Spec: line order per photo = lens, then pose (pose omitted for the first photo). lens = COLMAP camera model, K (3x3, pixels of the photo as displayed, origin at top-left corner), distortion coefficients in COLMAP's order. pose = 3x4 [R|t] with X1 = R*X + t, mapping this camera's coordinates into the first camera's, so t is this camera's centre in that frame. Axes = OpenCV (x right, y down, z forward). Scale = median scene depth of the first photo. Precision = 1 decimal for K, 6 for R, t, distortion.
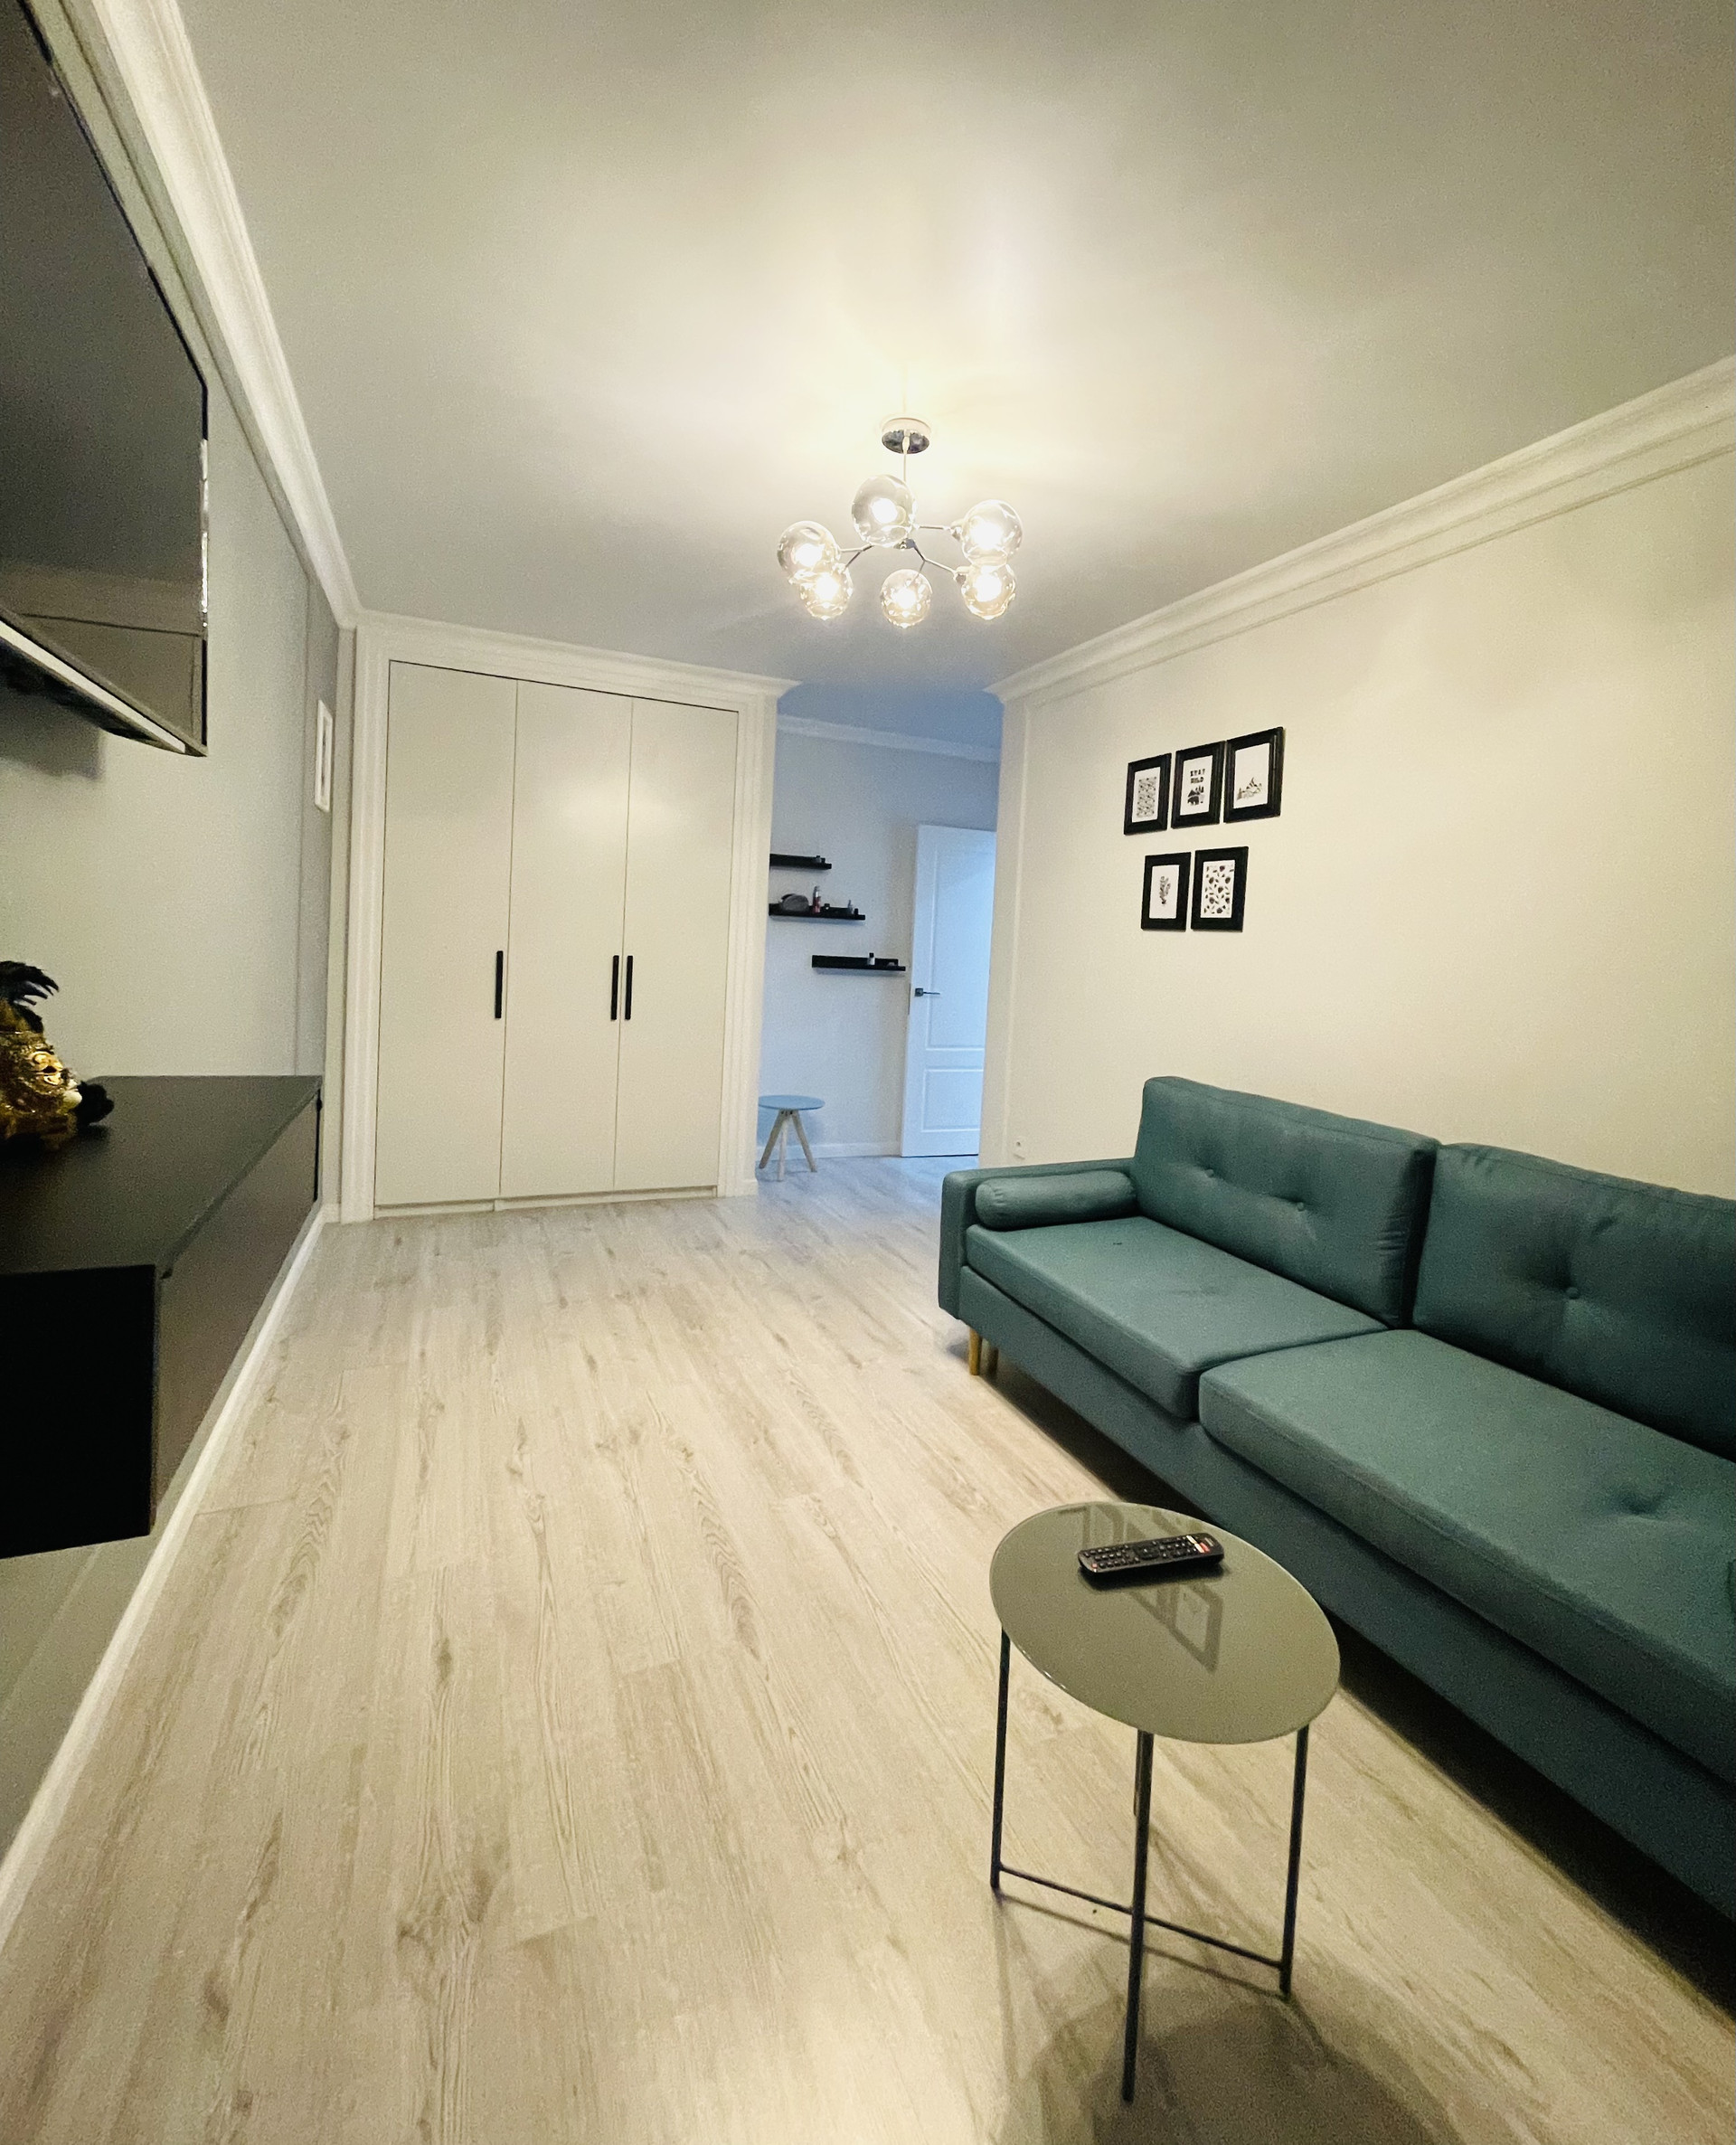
lens RADIAL K [[939.5, 0, 872.2], [0, 939.5, 981.8], [0, 0, 1]] dist [-0.000470, 0.000059]
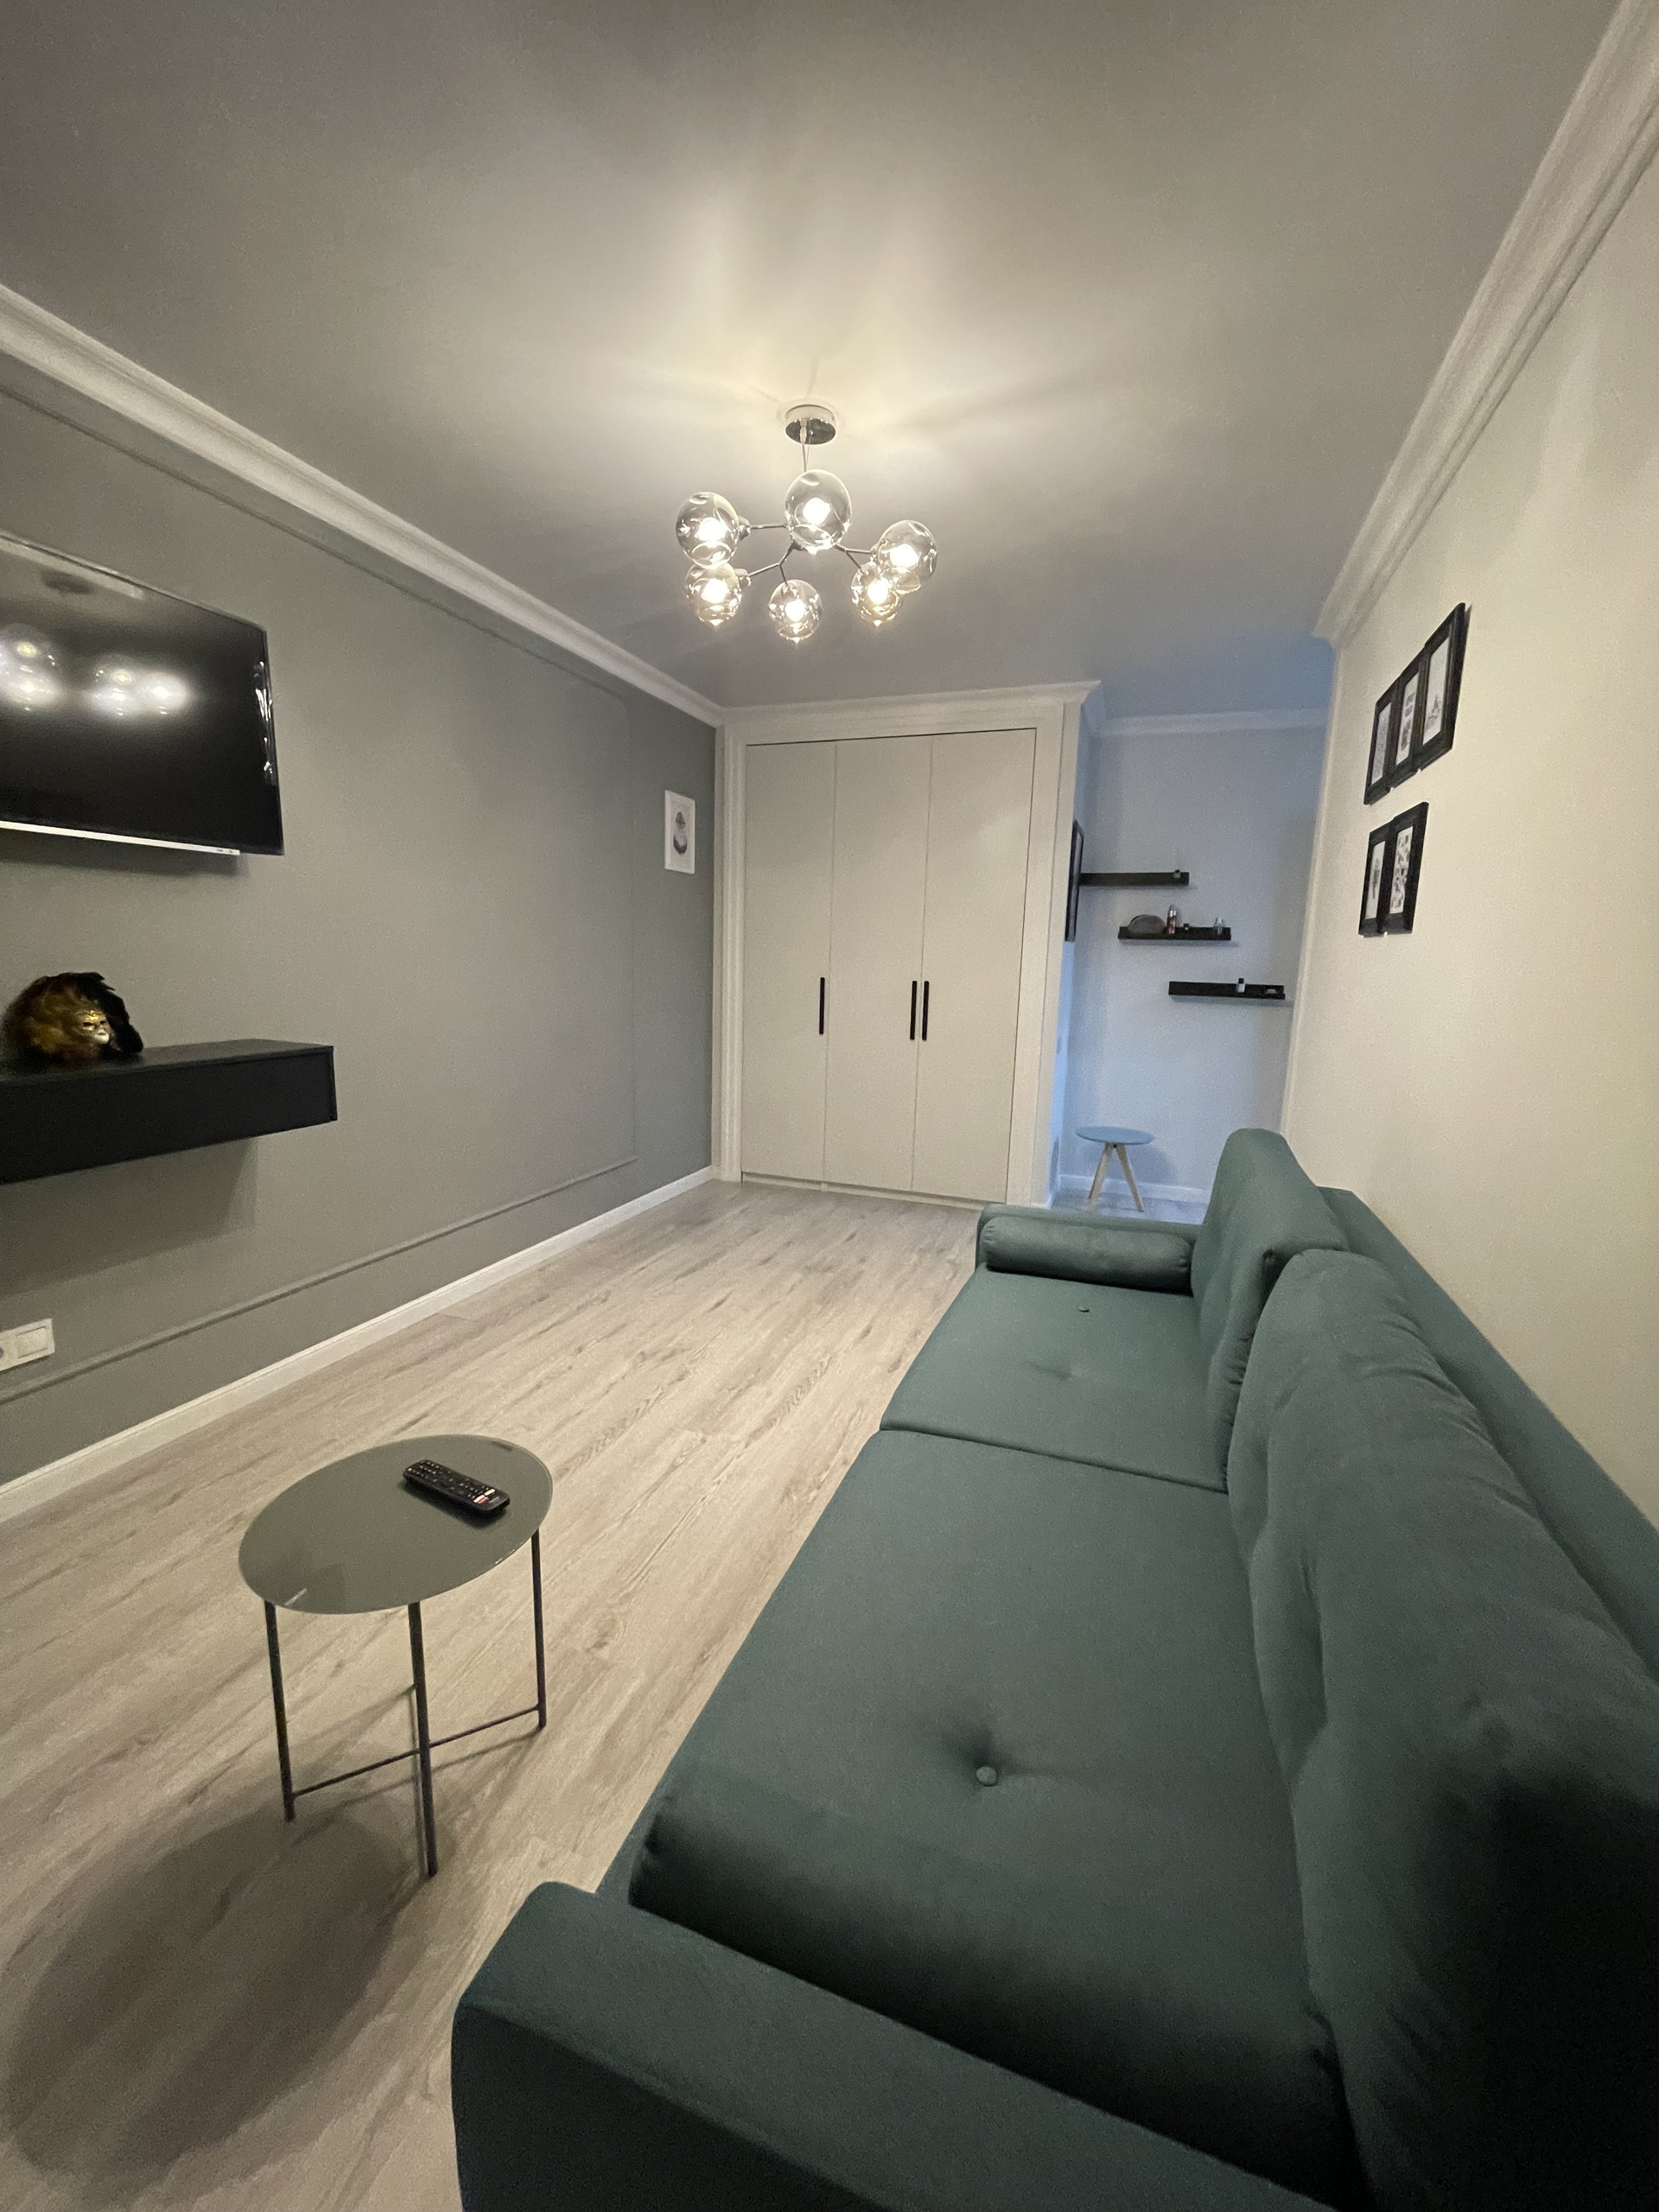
lens RADIAL K [[896.1, 0, 824.0], [0, 896.1, 1106.9], [0, 0, 1]] dist [0.000585, -0.000124]
pose [[0.720246, 0.088522, -0.688048, 0.506315], [-0.019497, 0.994016, 0.107478, 0.010210], [0.693445, -0.063995, 0.717662, 0.214030]]
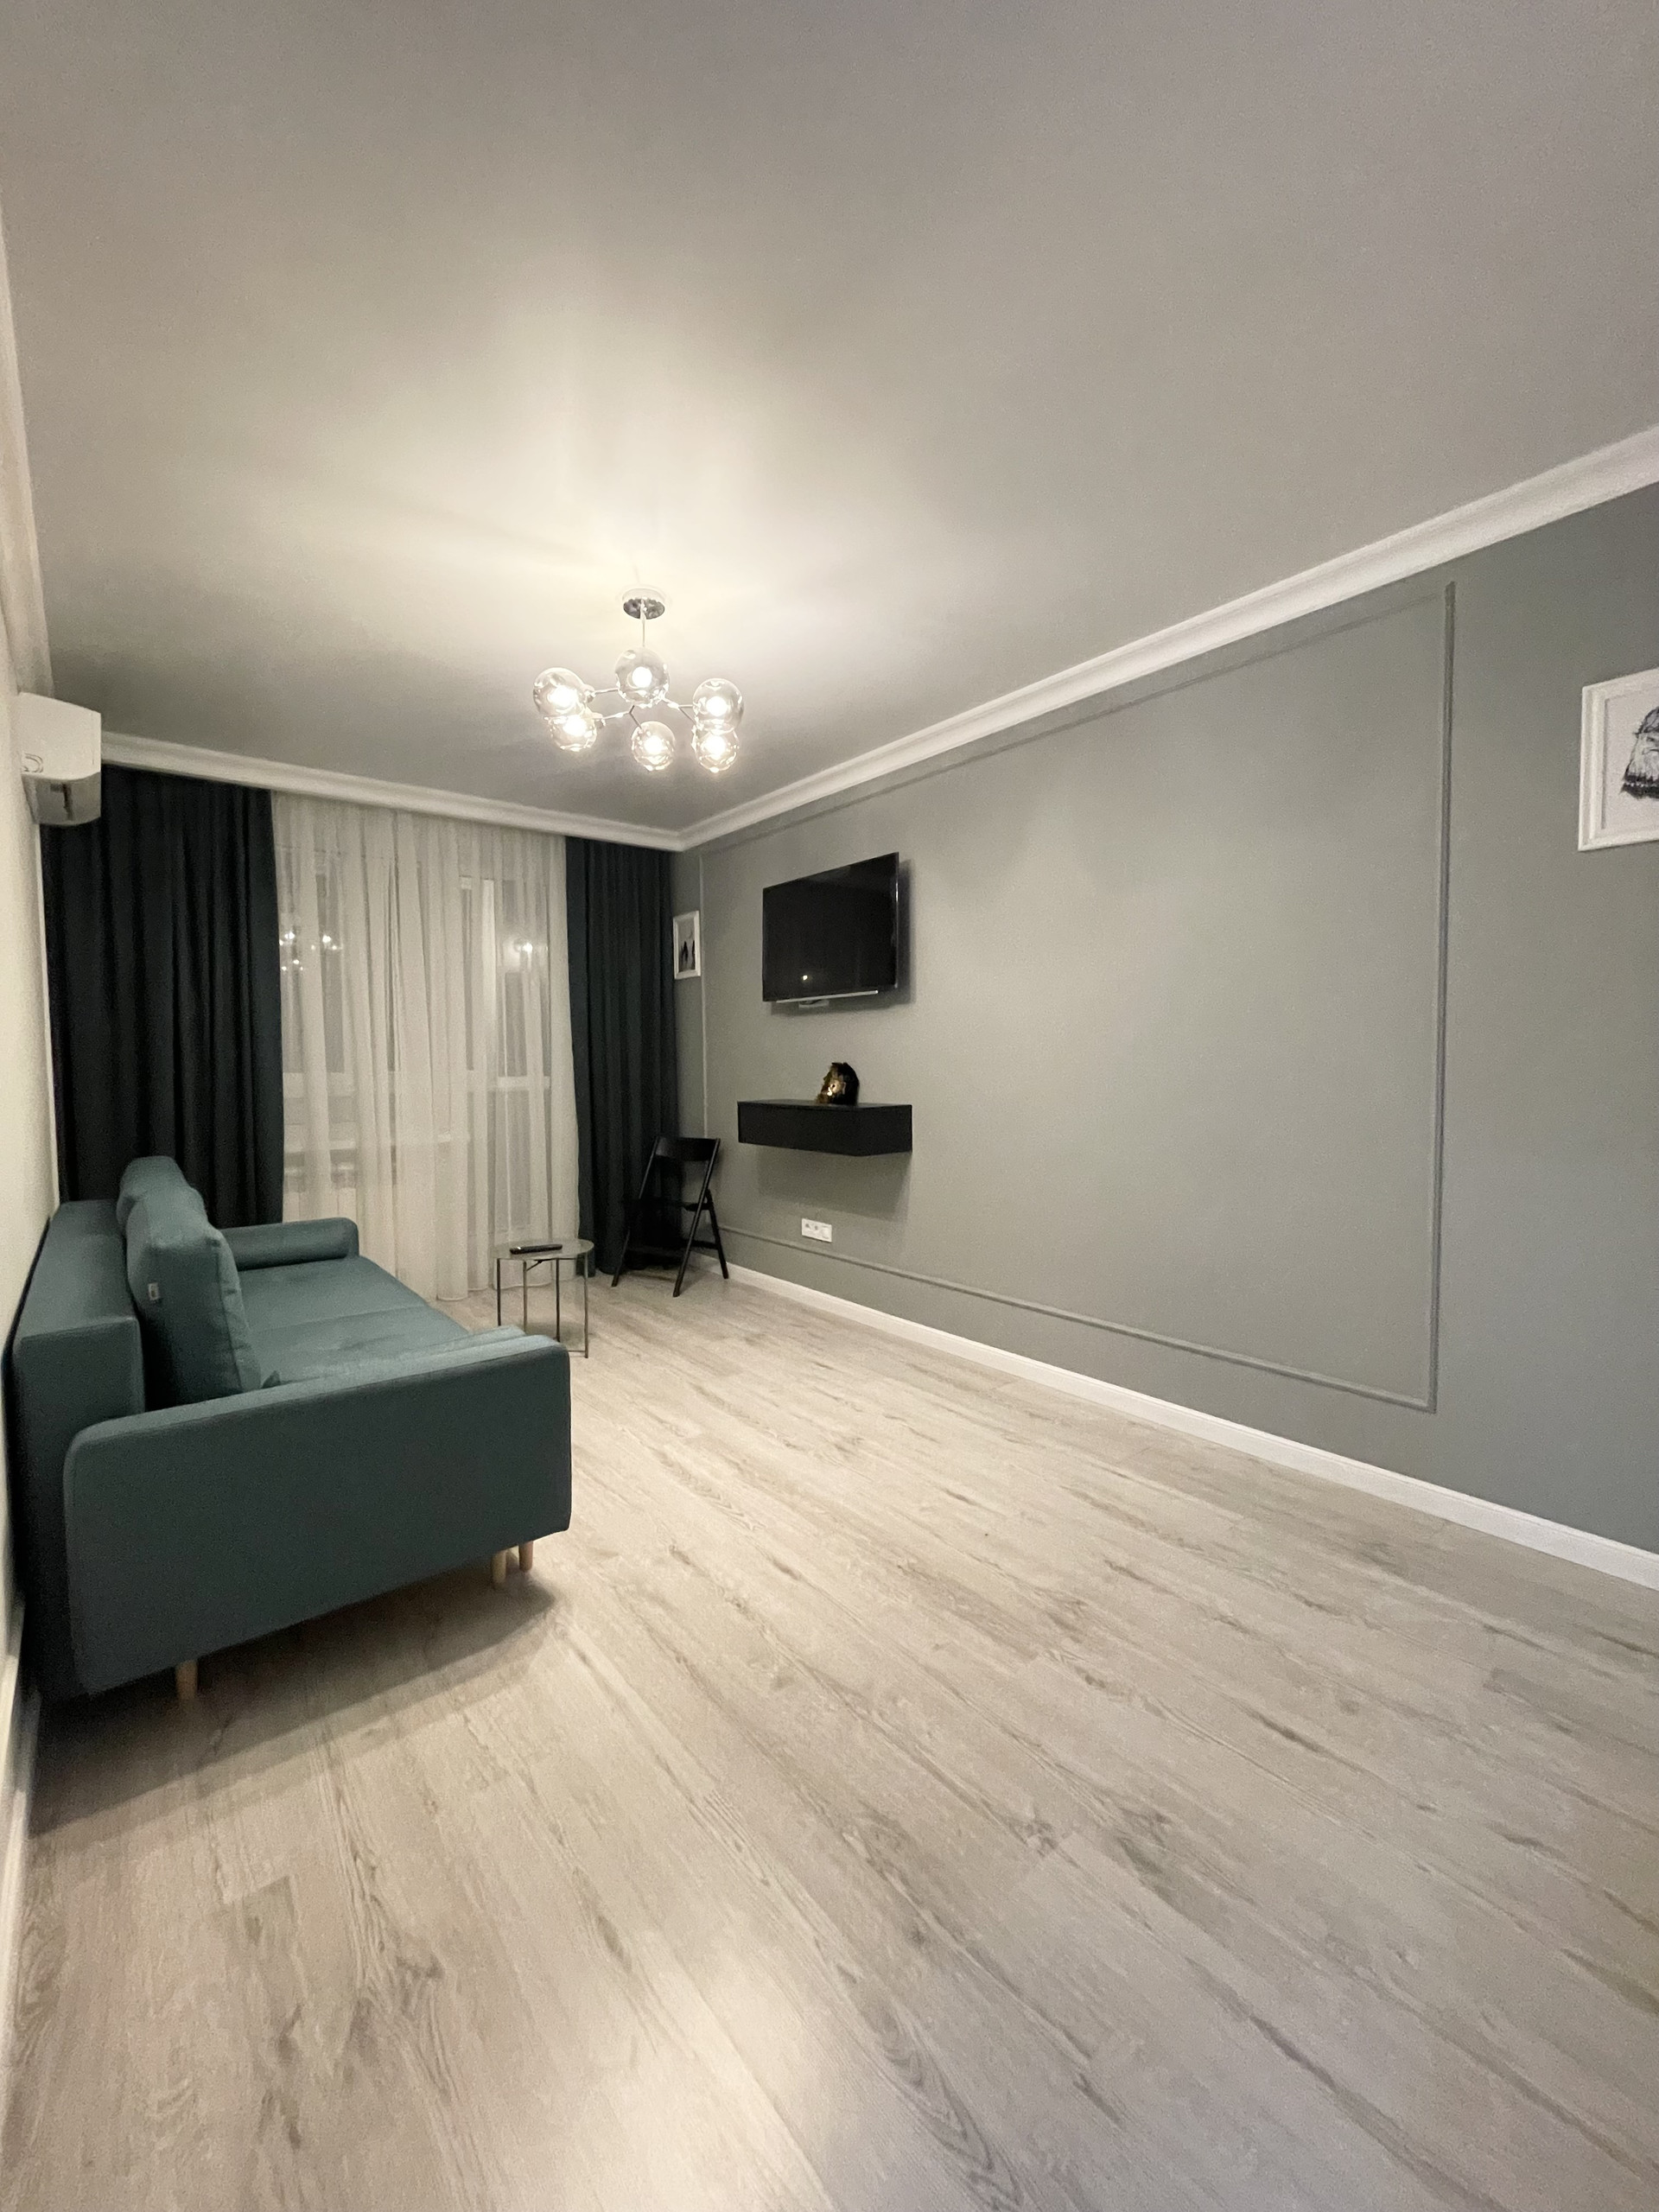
lens RADIAL K [[896.1, 0, 830.0], [0, 896.1, 1106.7], [0, 0, 1]] dist [0.000585, -0.000124]
pose [[-0.964074, -0.026519, -0.264306, 0.061017], [-0.048333, 0.995907, 0.076373, -0.037579], [0.261198, 0.086404, -0.961410, 1.504631]]
